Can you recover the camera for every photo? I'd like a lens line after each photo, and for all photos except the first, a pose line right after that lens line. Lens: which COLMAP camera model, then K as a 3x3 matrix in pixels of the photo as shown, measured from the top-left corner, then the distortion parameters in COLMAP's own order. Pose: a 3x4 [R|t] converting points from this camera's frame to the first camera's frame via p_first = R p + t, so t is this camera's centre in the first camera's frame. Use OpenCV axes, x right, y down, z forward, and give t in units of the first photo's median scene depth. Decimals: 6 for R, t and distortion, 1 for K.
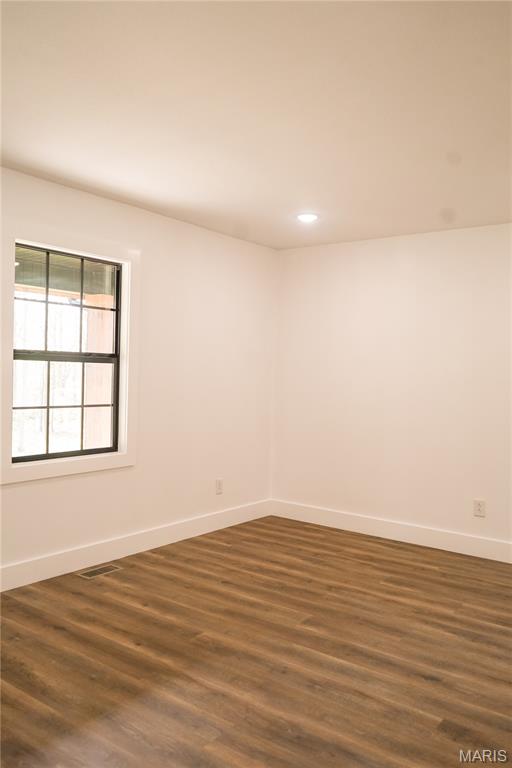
lens RADIAL K [[615.2, 0, 256.6], [0, 615.2, 384.2], [0, 0, 1]] dist [-0.017268, 0.003382]
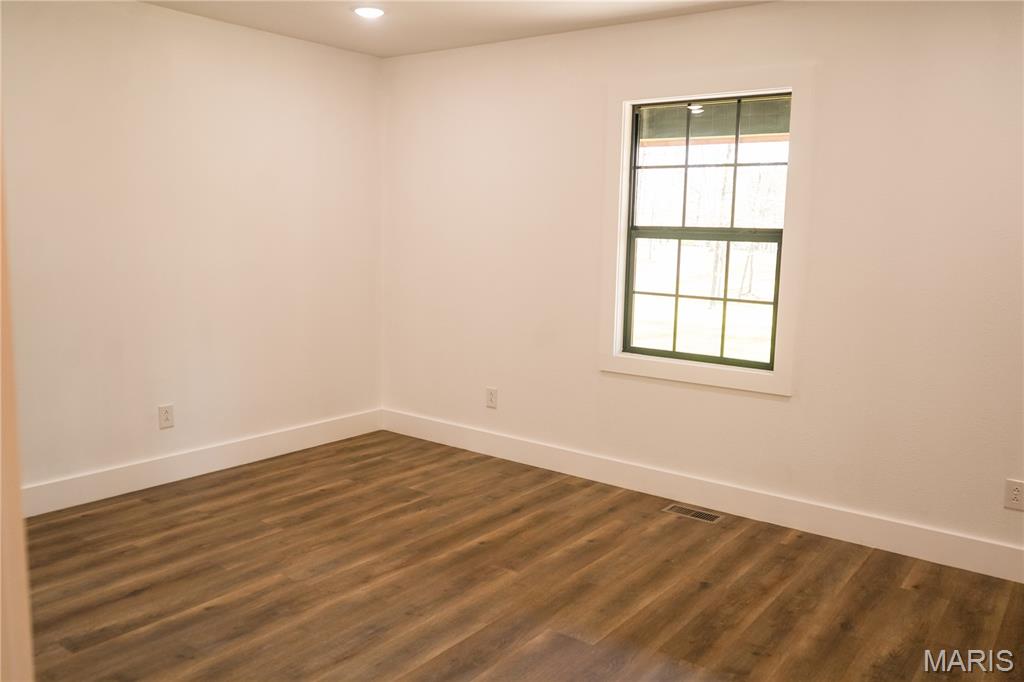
lens RADIAL K [[820.3, 0, 510.1], [0, 820.3, 340.4], [0, 0, 1]] dist [-0.017268, 0.003382]
pose [[-0.013067, 0.109506, -0.993900, 0.760744], [-0.043117, 0.992999, 0.109974, -0.014233], [0.998985, 0.044291, -0.008254, 0.784568]]
